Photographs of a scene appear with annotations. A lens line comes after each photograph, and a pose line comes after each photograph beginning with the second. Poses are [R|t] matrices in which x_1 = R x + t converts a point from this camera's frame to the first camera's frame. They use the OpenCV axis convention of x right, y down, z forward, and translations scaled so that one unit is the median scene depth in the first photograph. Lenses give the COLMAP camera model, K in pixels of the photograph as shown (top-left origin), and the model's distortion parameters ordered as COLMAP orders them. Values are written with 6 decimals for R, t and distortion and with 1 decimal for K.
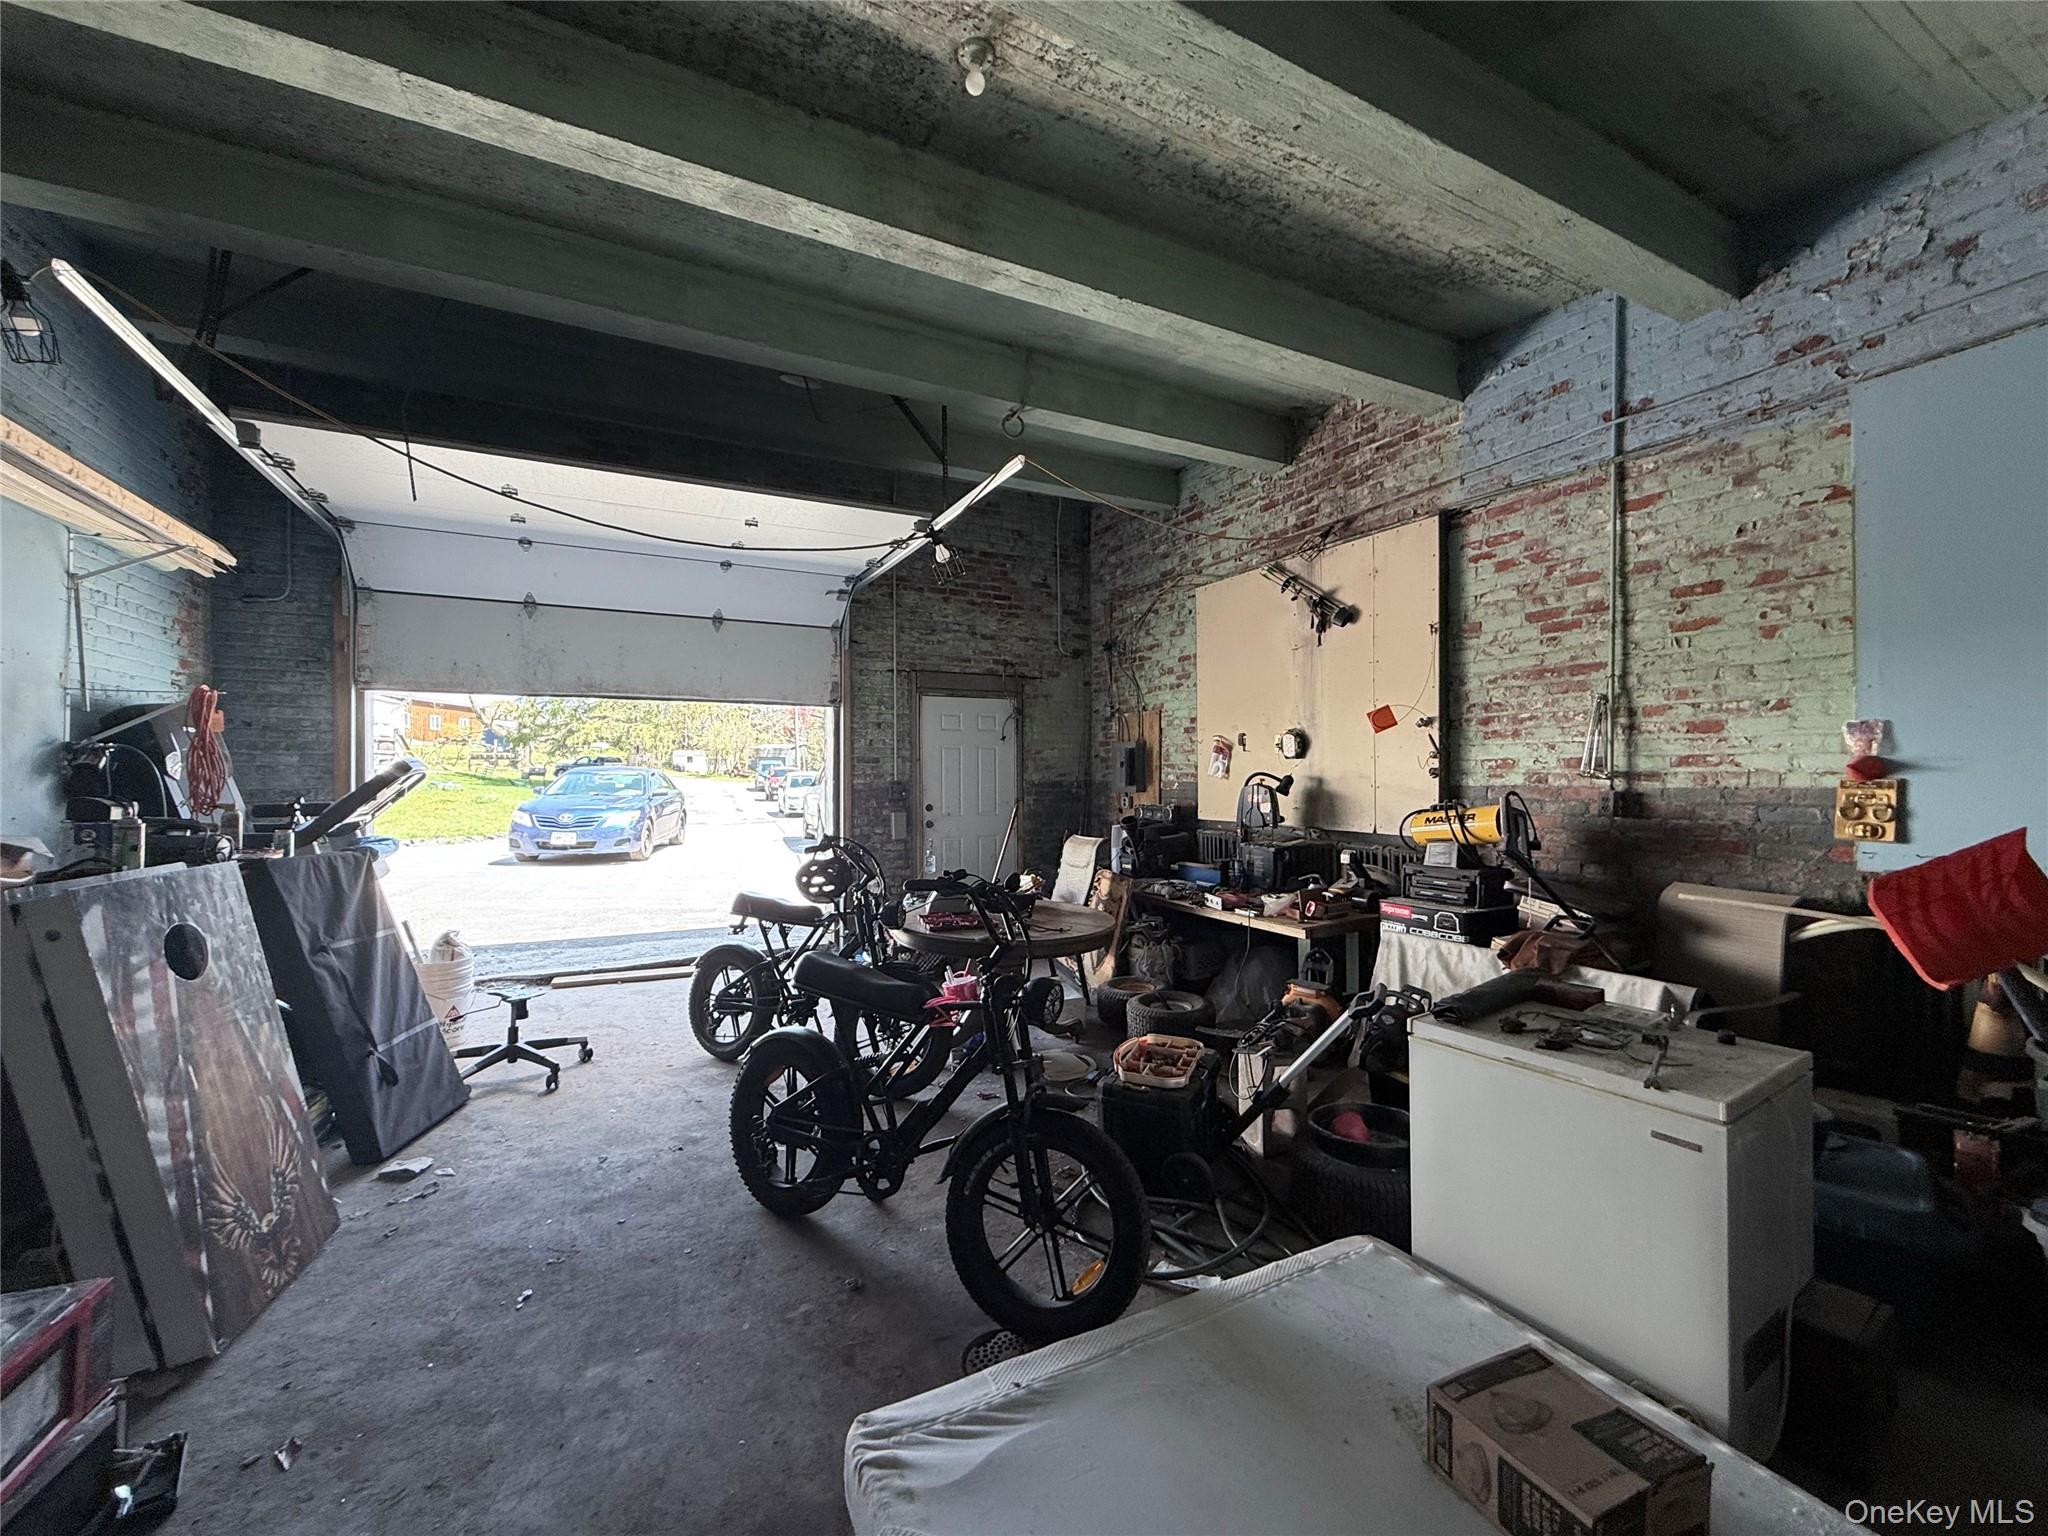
lens RADIAL K [[815.0, 0, 1015.8], [0, 815.0, 765.4], [0, 0, 1]] dist [-0.001742, 0.000212]
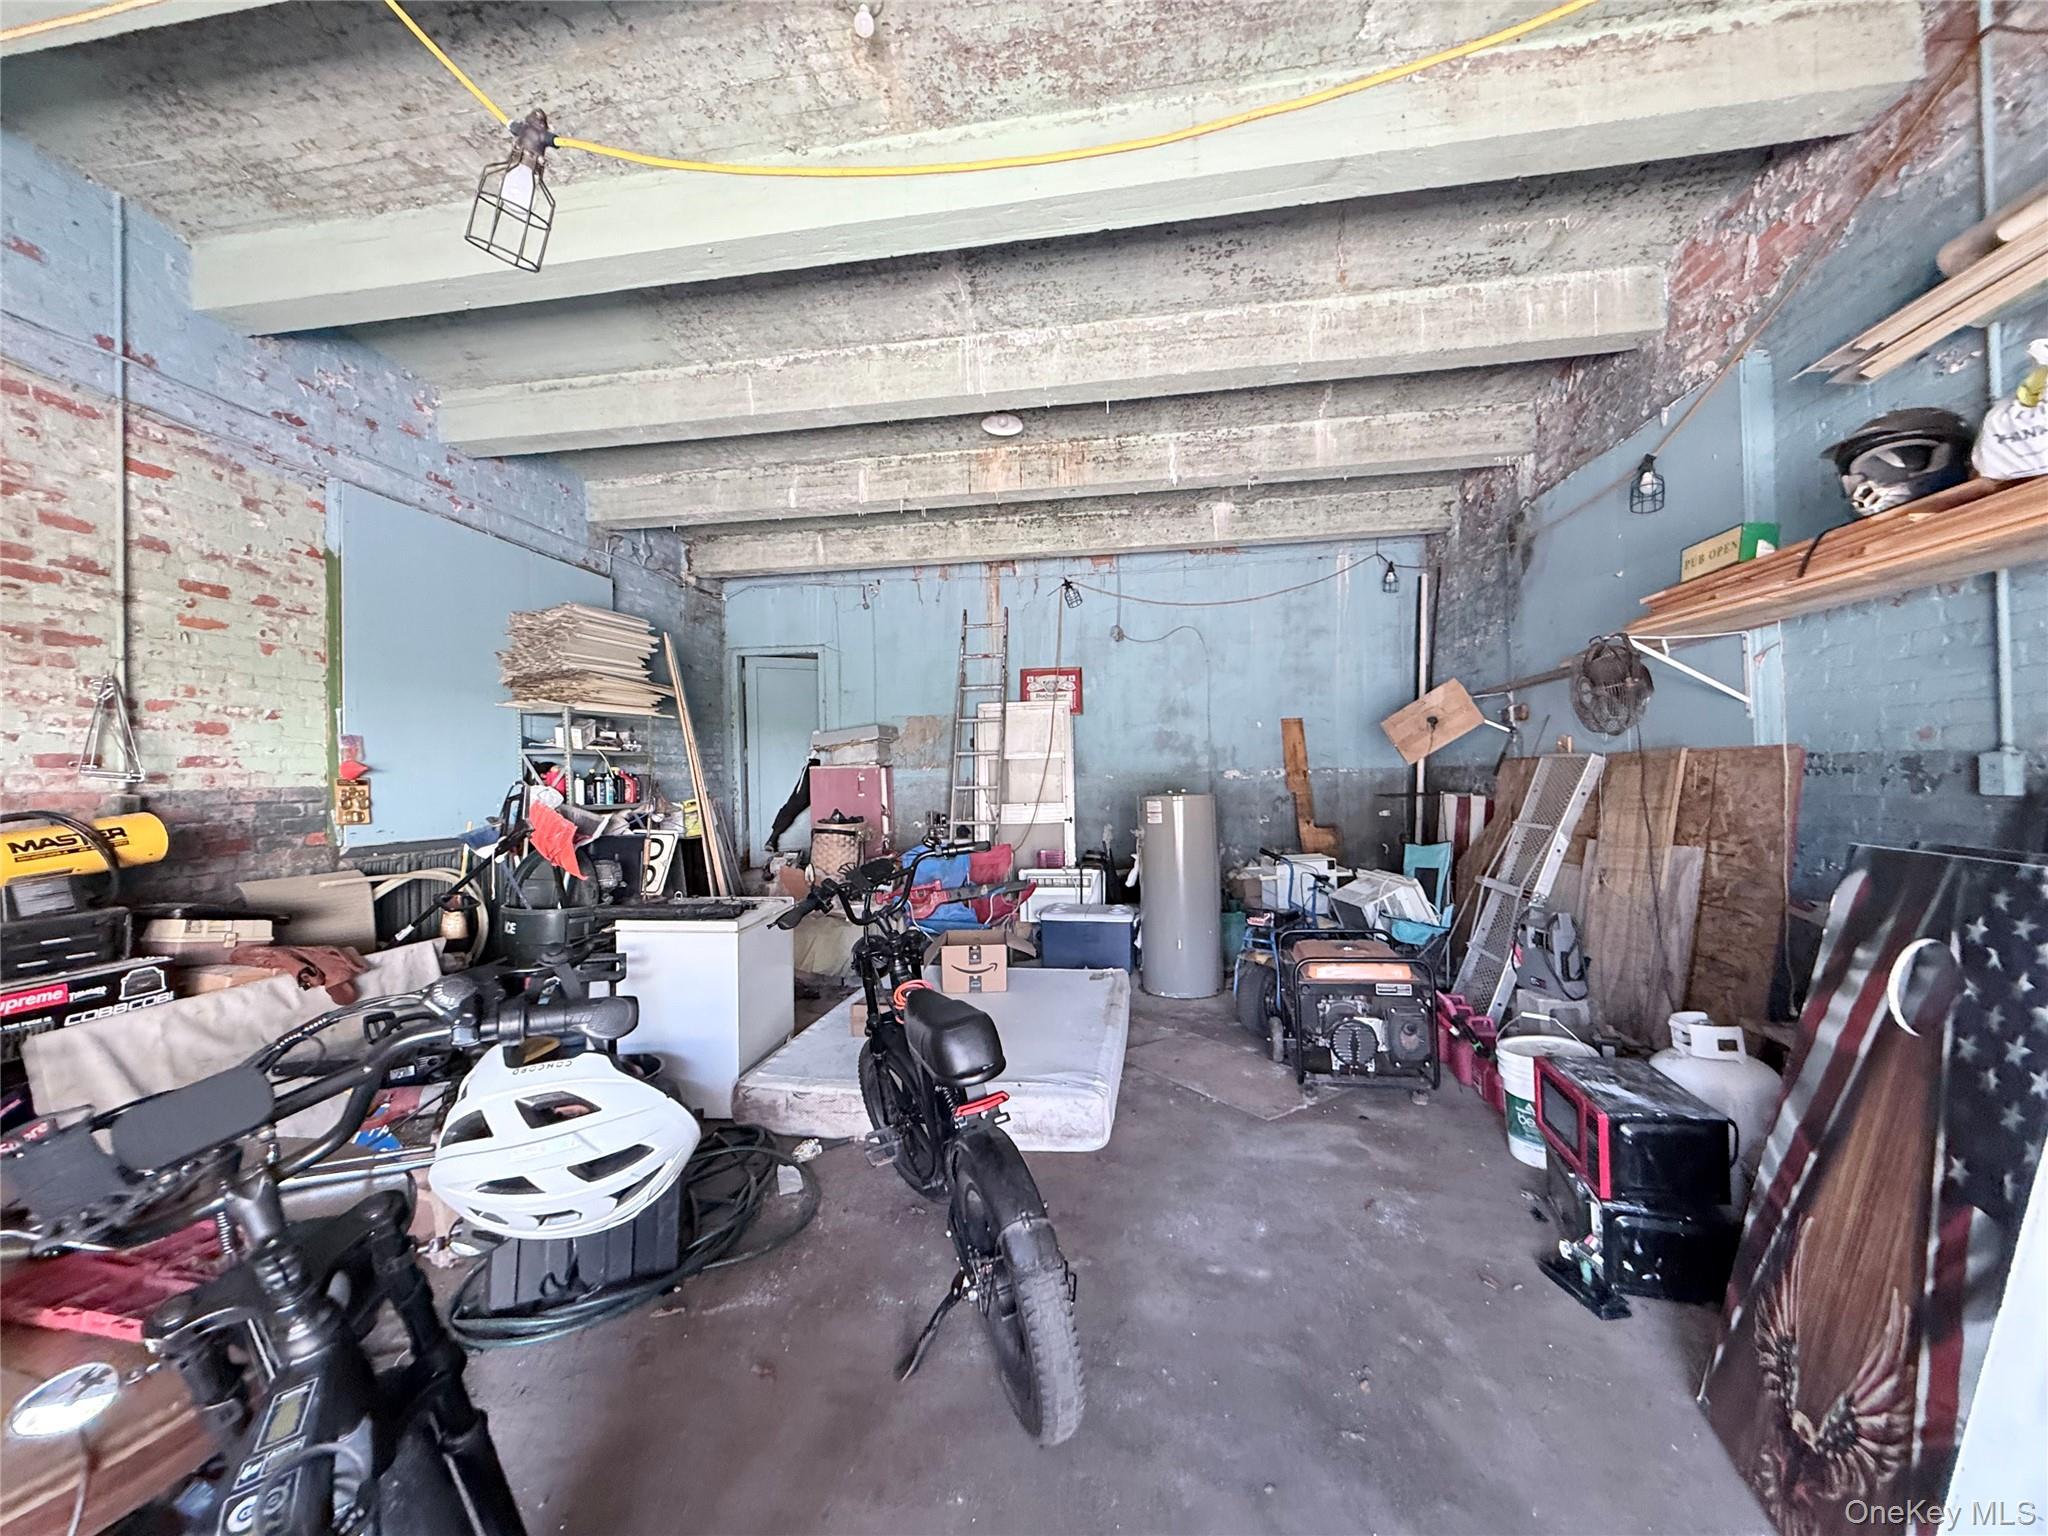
lens RADIAL K [[815.0, 0, 1015.8], [0, 815.0, 765.4], [0, 0, 1]] dist [-0.001742, 0.000212]
pose [[-0.807378, 0.029788, 0.589282, -0.368412], [0.019333, 0.999524, -0.024036, 0.028292], [-0.589718, -0.008014, -0.807570, 0.838915]]
